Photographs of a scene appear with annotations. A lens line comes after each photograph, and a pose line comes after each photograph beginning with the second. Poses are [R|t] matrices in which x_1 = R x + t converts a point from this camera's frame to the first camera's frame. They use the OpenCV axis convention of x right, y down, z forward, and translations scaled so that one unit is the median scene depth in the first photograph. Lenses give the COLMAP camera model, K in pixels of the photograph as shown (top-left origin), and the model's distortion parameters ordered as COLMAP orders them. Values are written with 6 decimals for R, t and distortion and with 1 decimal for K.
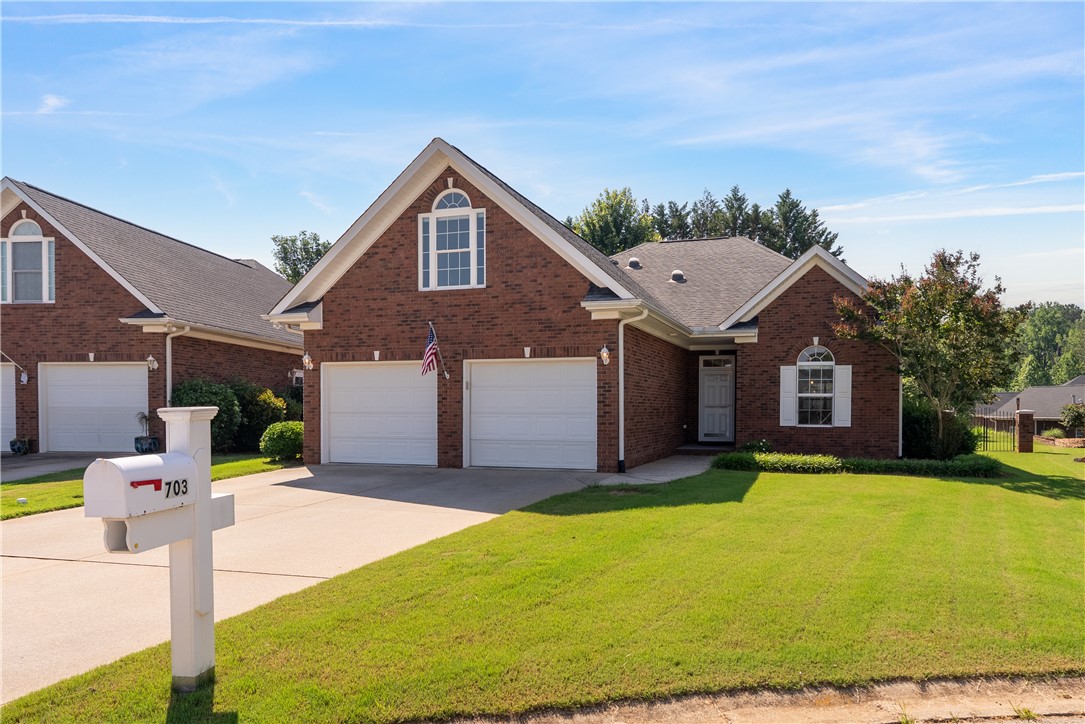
lens RADIAL K [[711.5, 0, 535.9], [0, 711.5, 424.0], [0, 0, 1]] dist [-0.000168, 0.000956]
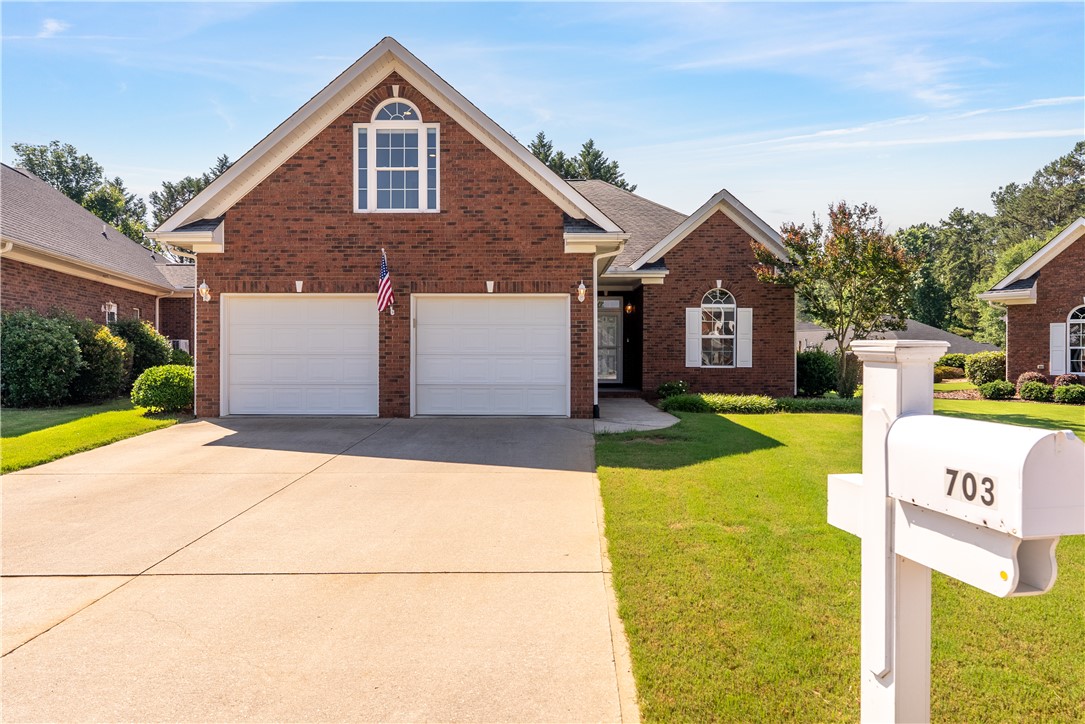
lens RADIAL K [[724.8, 0, 542.1], [0, 724.8, 356.6], [0, 0, 1]] dist [-0.002013, 0.001054]
pose [[0.958035, -0.002116, 0.286643, -0.193986], [0.005895, 0.999907, -0.012319, -0.000705], [-0.286590, 0.013492, 0.957958, 0.096087]]
